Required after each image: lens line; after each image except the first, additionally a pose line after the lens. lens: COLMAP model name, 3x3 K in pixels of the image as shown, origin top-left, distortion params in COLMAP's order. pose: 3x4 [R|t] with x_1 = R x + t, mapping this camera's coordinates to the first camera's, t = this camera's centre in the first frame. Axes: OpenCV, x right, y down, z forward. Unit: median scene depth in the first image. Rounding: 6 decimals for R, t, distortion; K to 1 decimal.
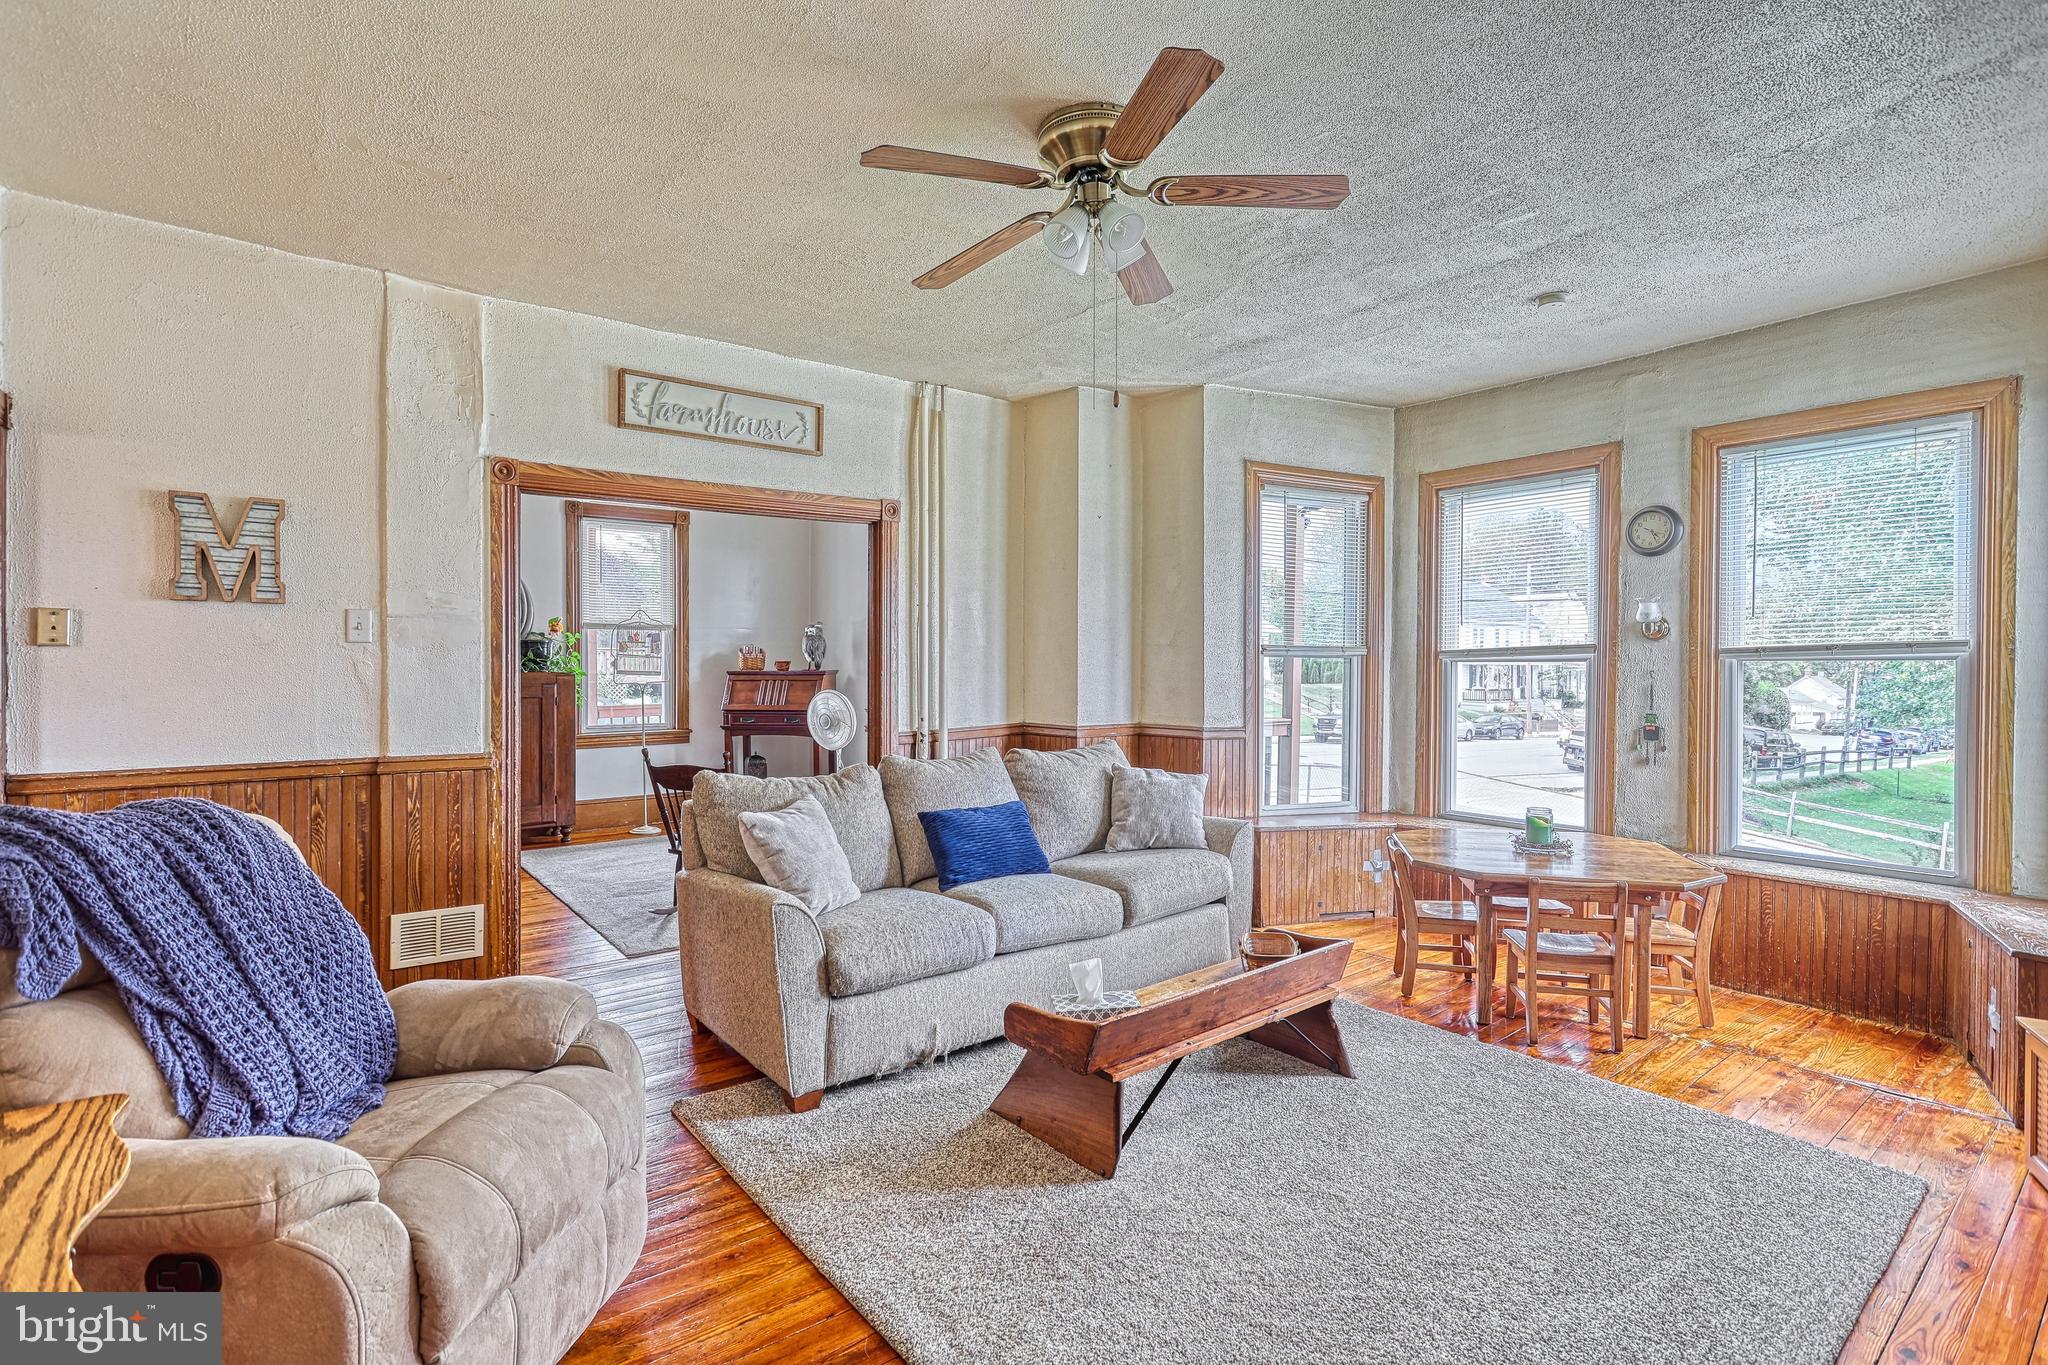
lens RADIAL K [[970.4, 0, 1025.6], [0, 970.4, 682.6], [0, 0, 1]] dist [-0.003850, 0.002847]
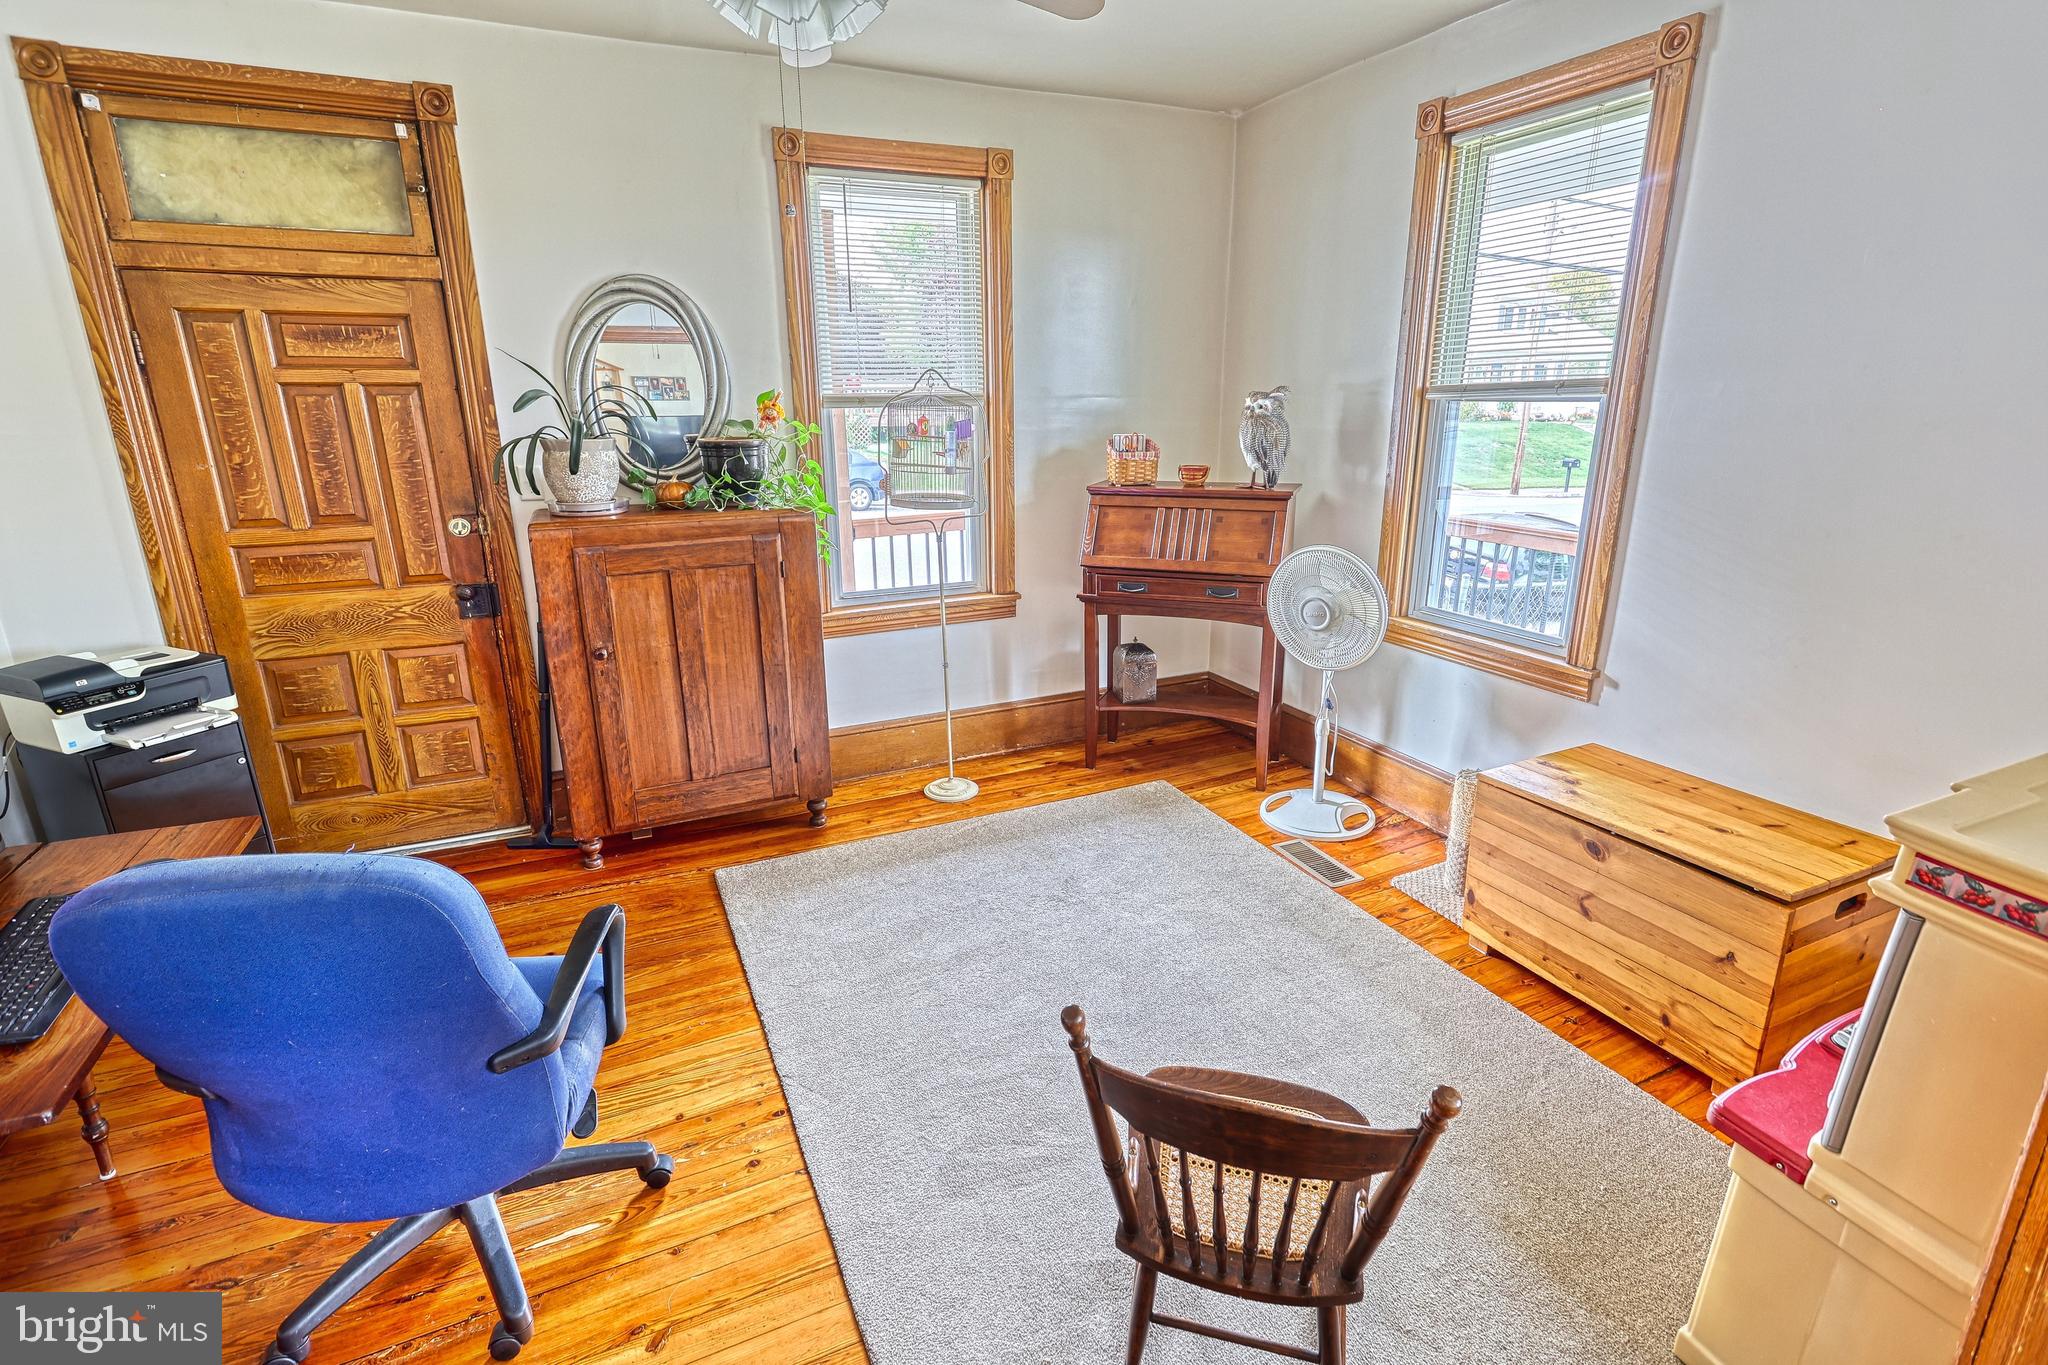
lens RADIAL K [[970.4, 0, 1026.9], [0, 970.4, 674.3], [0, 0, 1]] dist [-0.003850, 0.002847]
pose [[0.972979, 0.055669, -0.224082, -0.248456], [0.006057, 0.964011, 0.265794, -0.060026], [0.230814, -0.259969, 0.937625, 0.550806]]
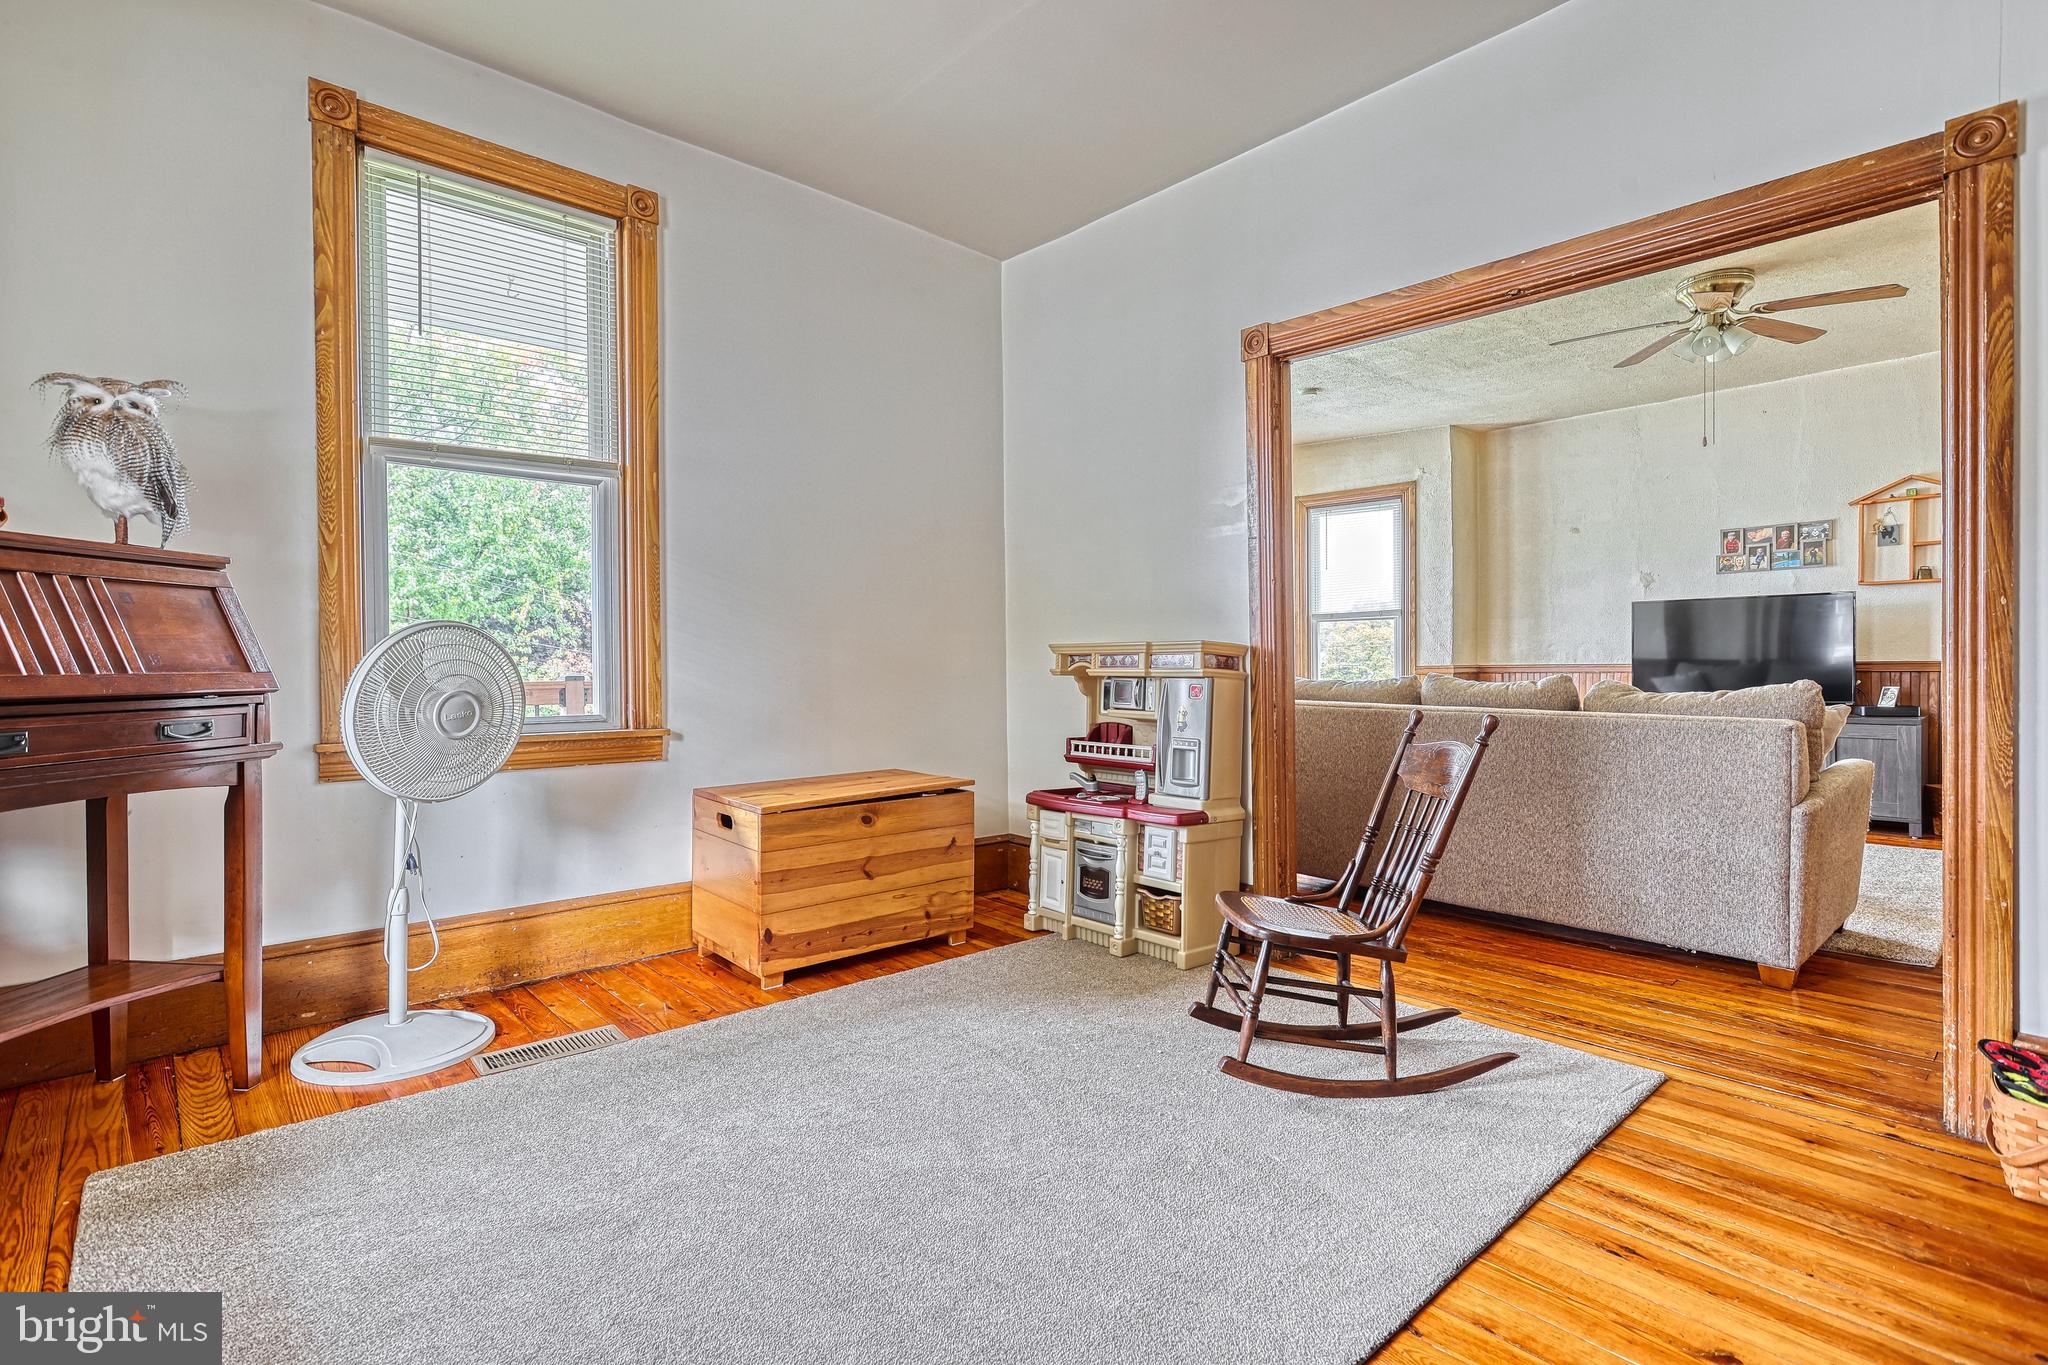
lens RADIAL K [[970.4, 0, 1023.1], [0, 970.4, 681.6], [0, 0, 1]] dist [-0.003850, 0.002847]
pose [[-0.064397, -0.018089, 0.997760, -0.592402], [0.017385, 0.999664, 0.019245, 0.031229], [-0.997773, 0.018585, -0.064061, 0.889868]]
